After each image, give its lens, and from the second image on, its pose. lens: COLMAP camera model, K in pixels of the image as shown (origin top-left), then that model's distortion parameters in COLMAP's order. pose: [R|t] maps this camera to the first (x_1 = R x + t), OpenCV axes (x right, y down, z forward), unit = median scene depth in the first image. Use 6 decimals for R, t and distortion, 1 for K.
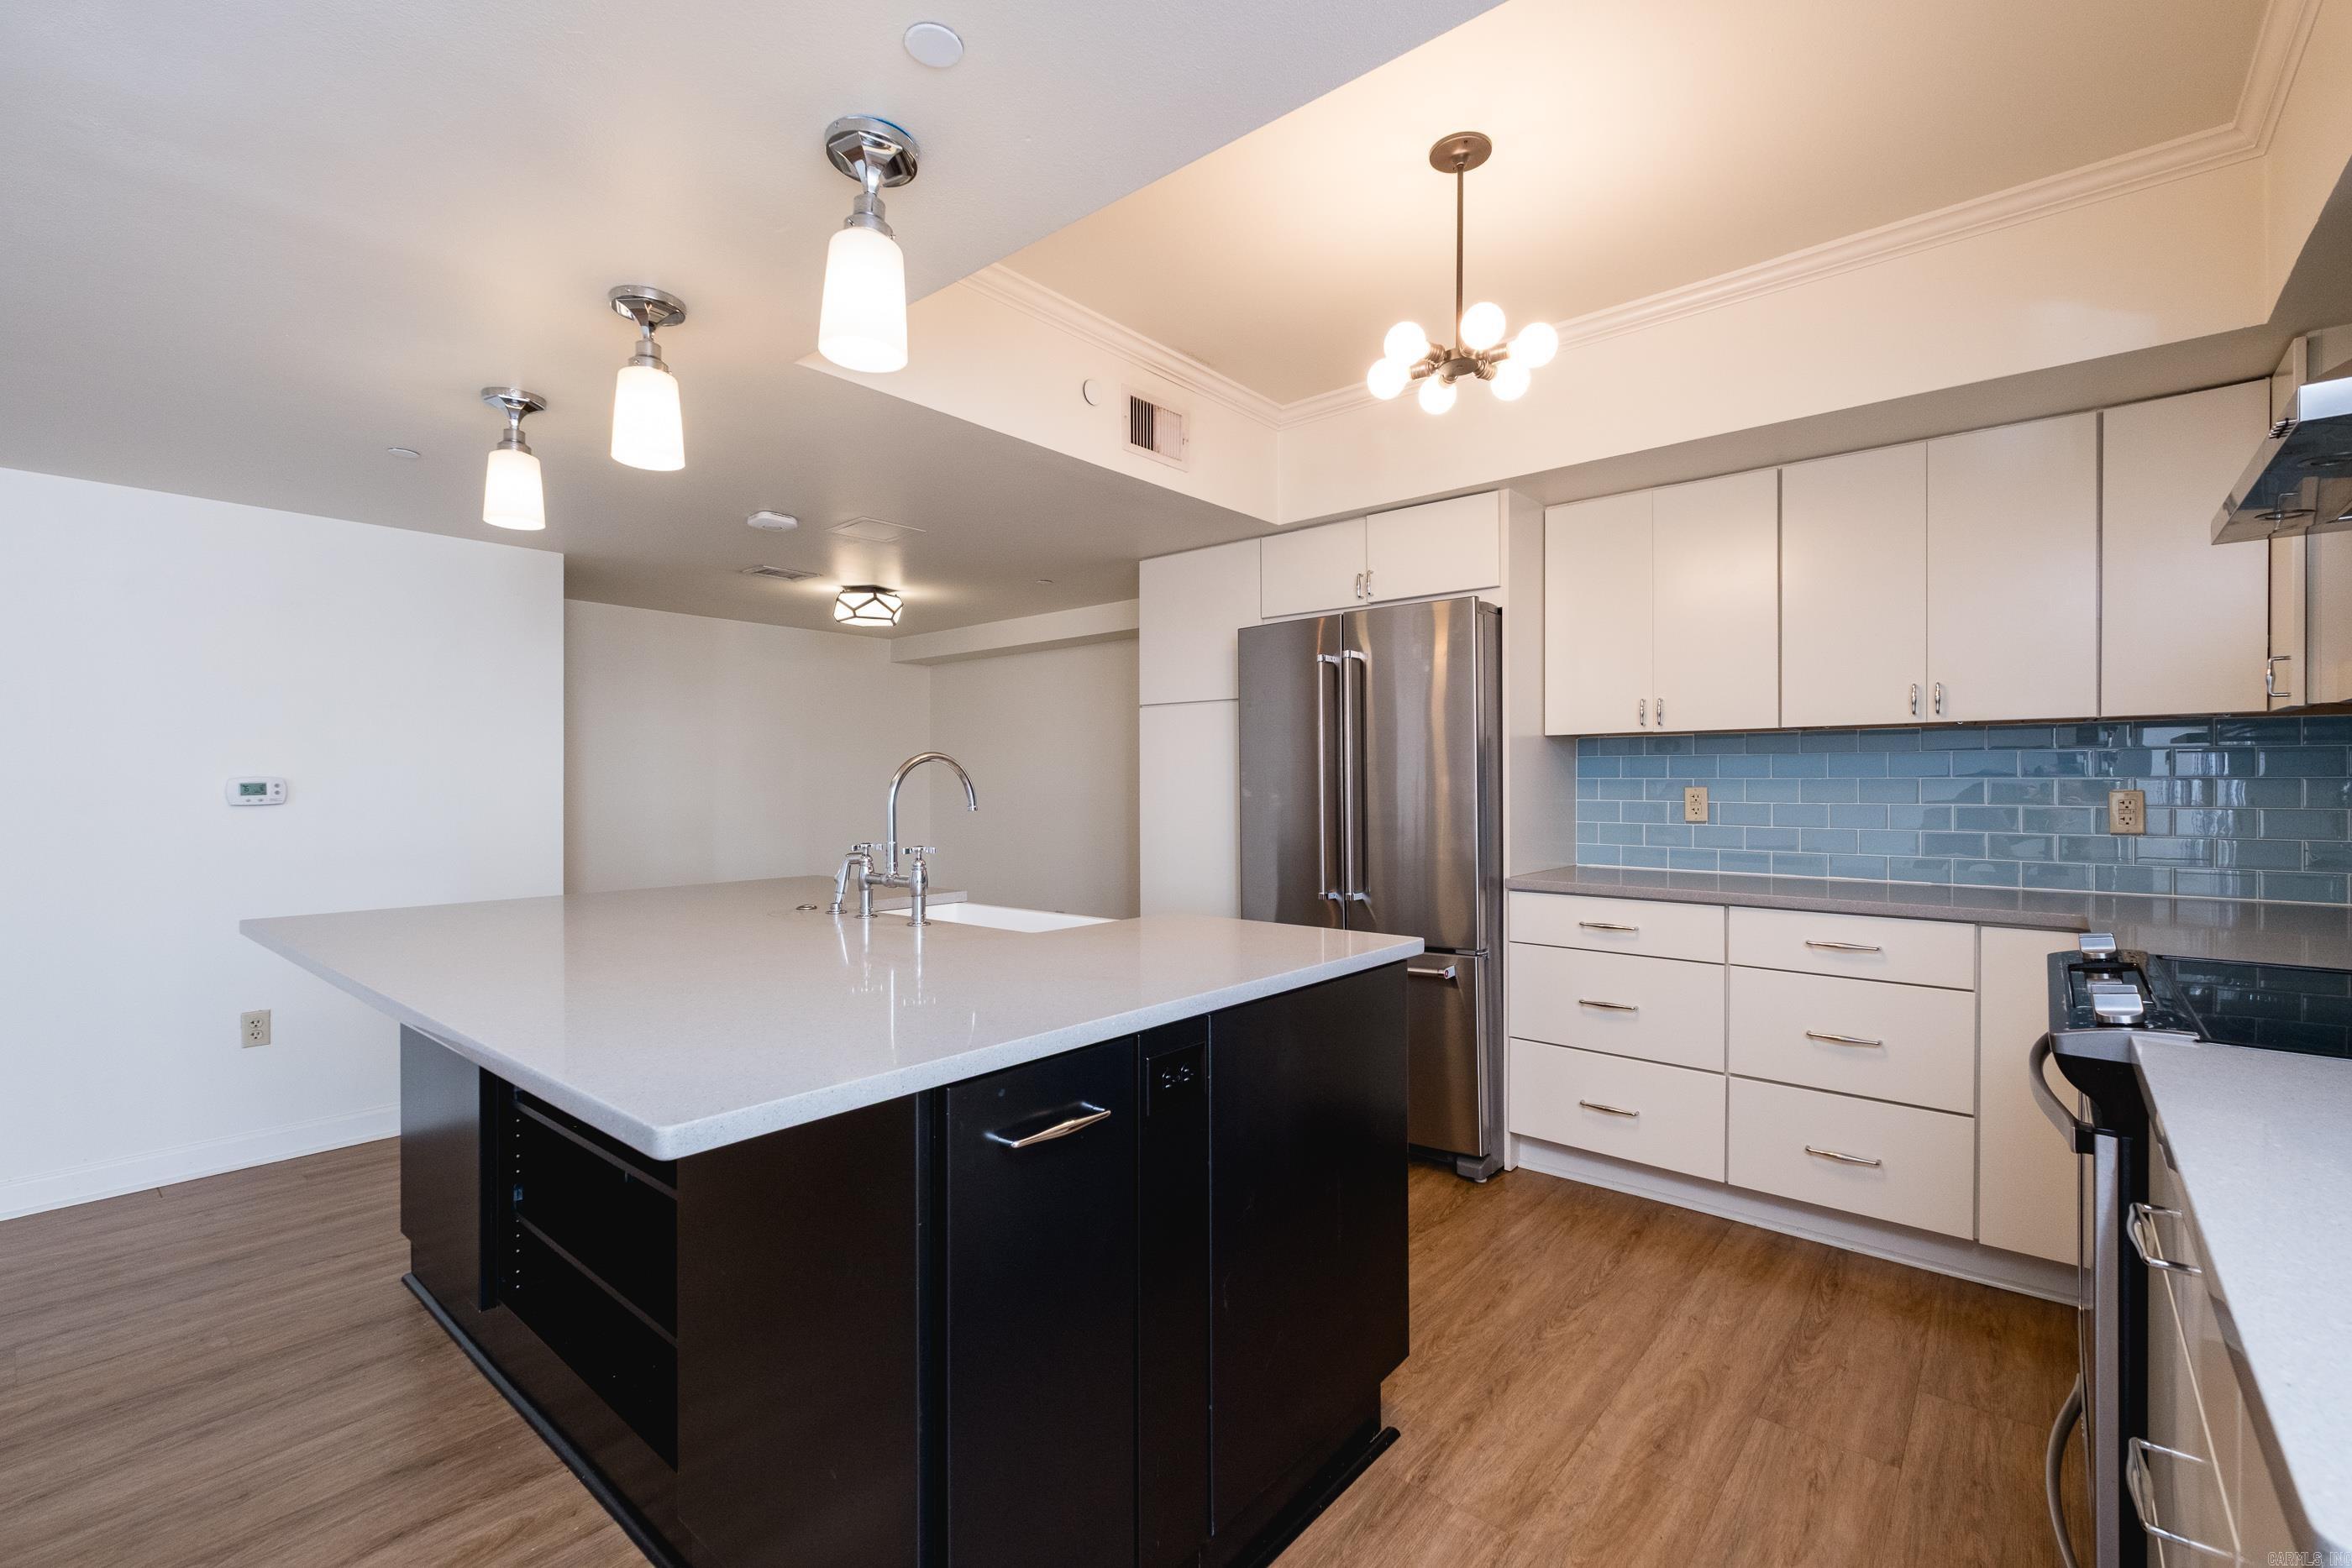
lens RADIAL K [[1009.5, 0, 1176.0], [0, 1009.5, 784.0], [0, 0, 1]] dist [-0.003488, -0.000287]
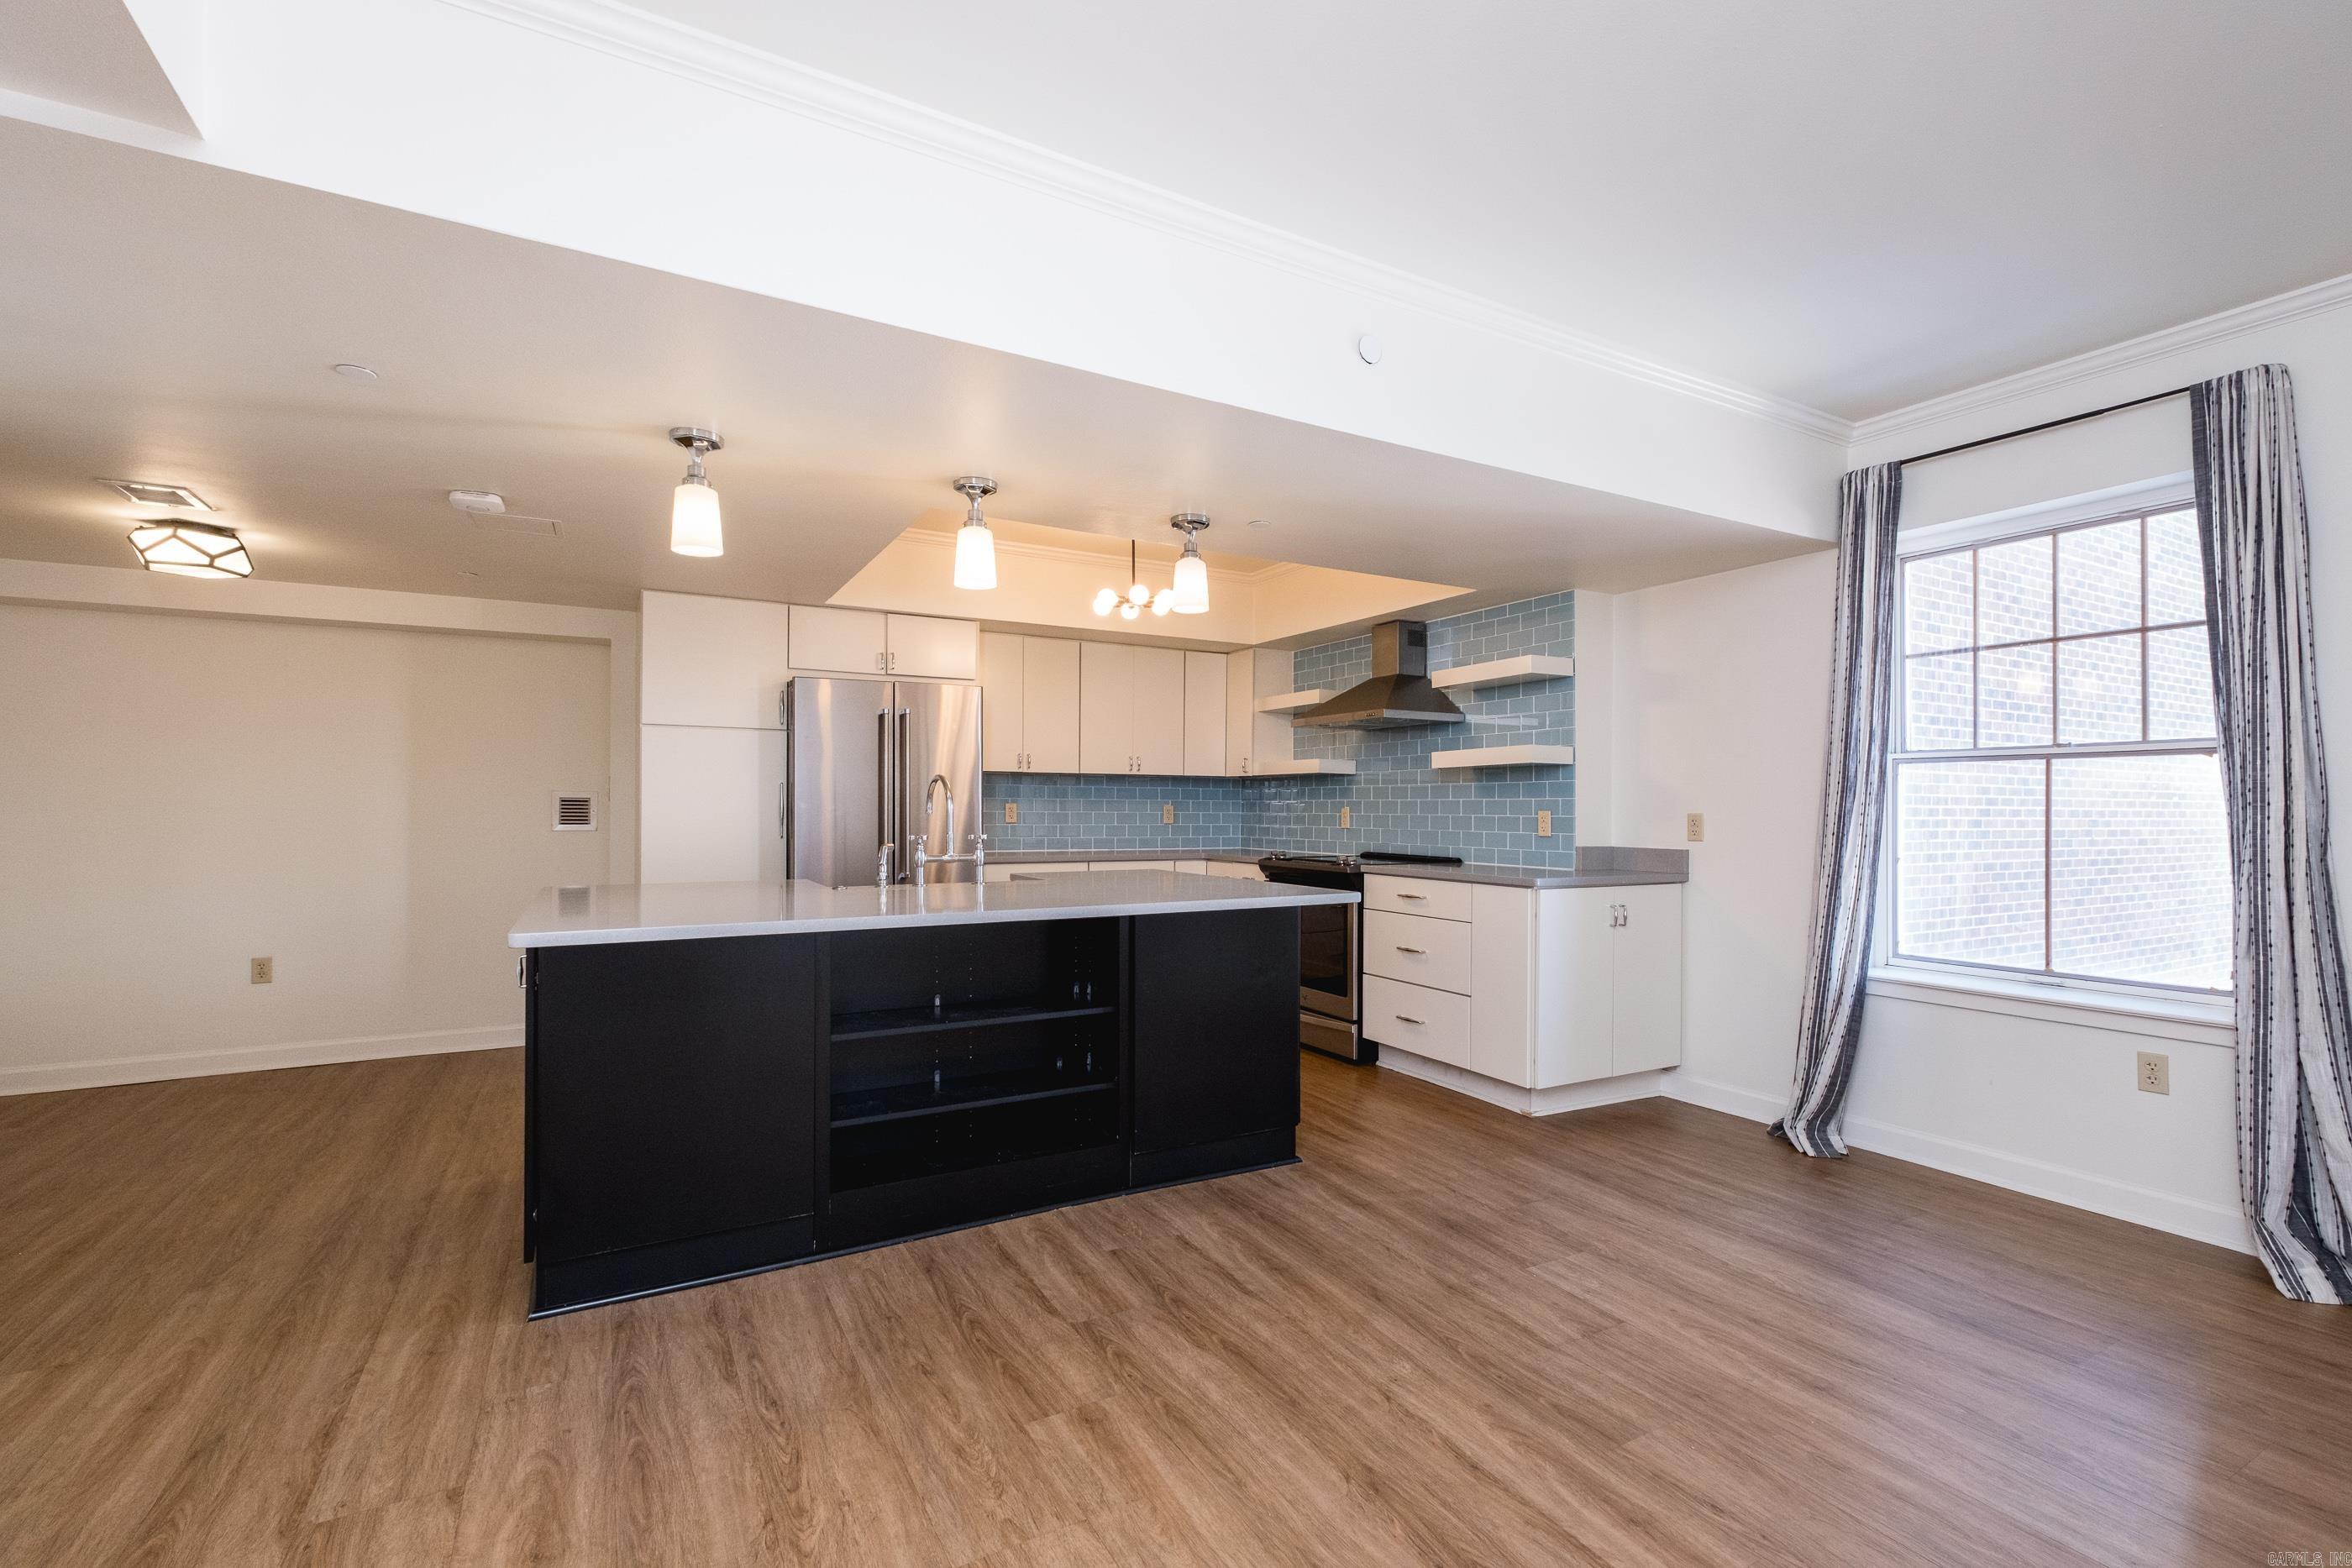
lens RADIAL K [[1046.1, 0, 1196.2], [0, 1046.1, 808.5], [0, 0, 1]] dist [0.001131, -0.001026]
pose [[0.342751, 0.004445, 0.939416, -1.155533], [-0.006381, 0.999977, -0.002404, 0.014703], [-0.939405, -0.005171, 0.342772, 0.073848]]
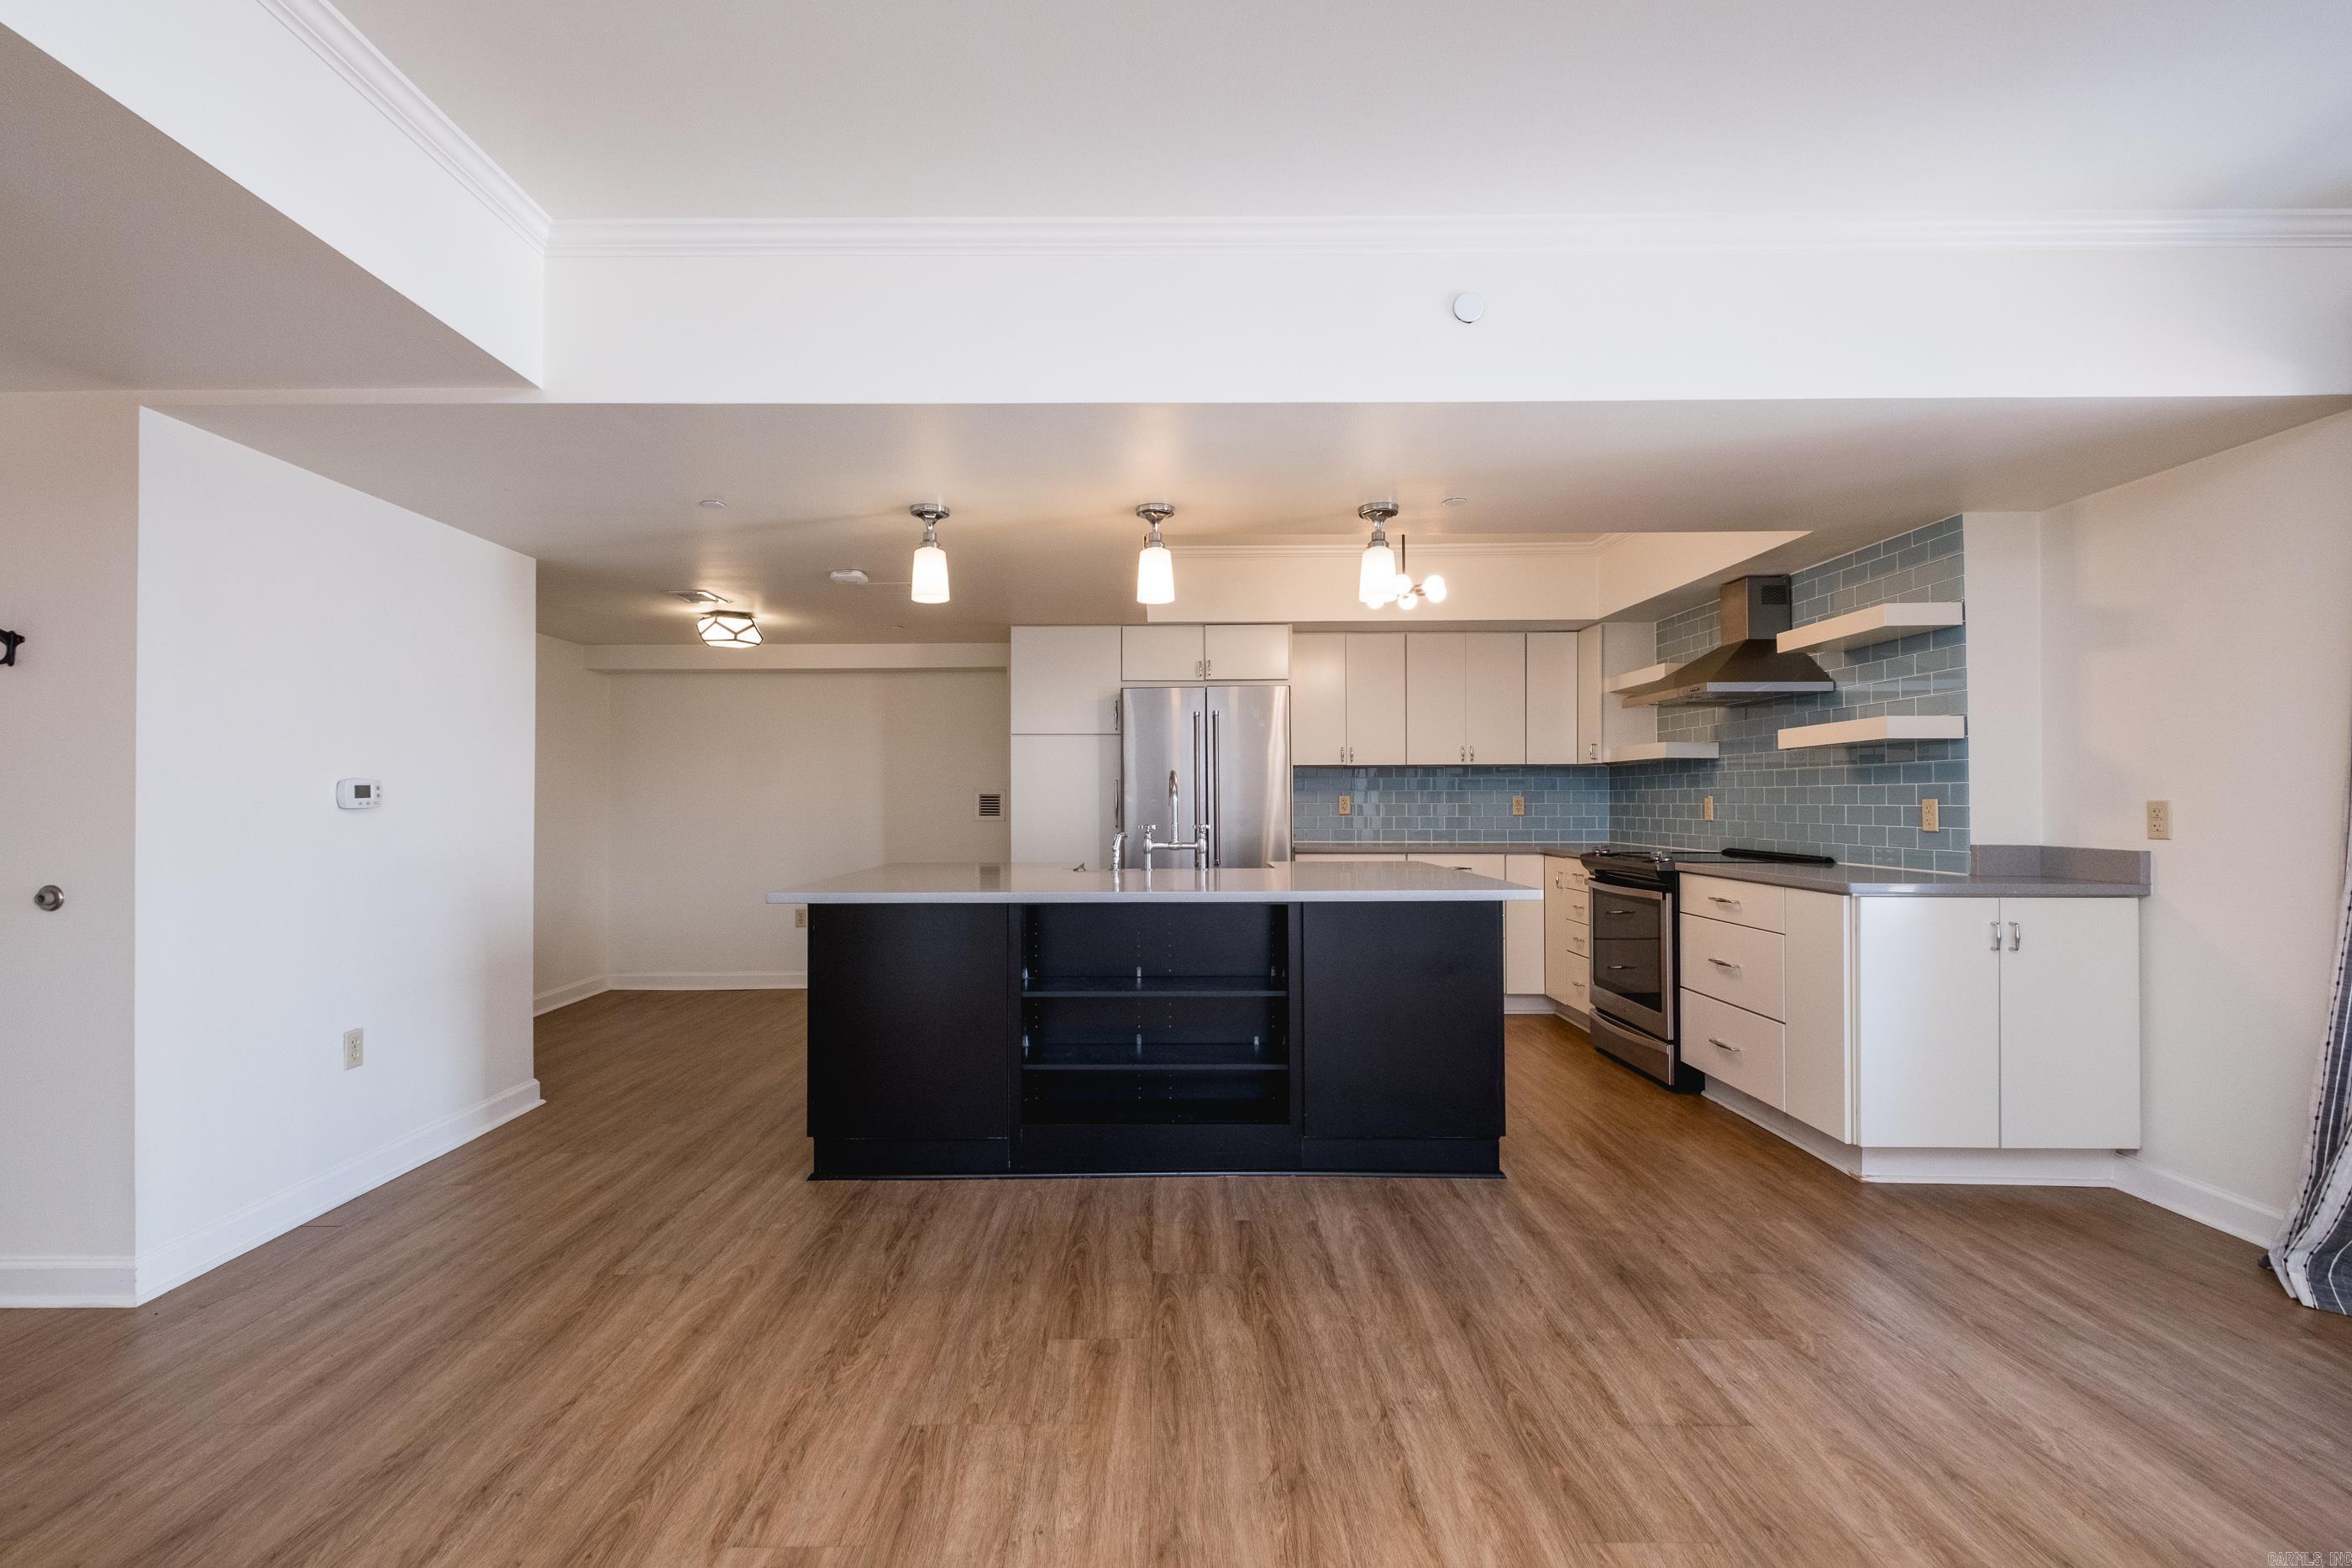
lens RADIAL K [[1026.0, 0, 1144.2], [0, 1026.0, 787.4], [0, 0, 1]] dist [0.012602, -0.008805]
pose [[0.771250, 0.009420, 0.636463, -0.998711], [-0.000340, 0.999896, -0.014387, 0.015494], [-0.636532, 0.010879, 0.771173, -0.209634]]
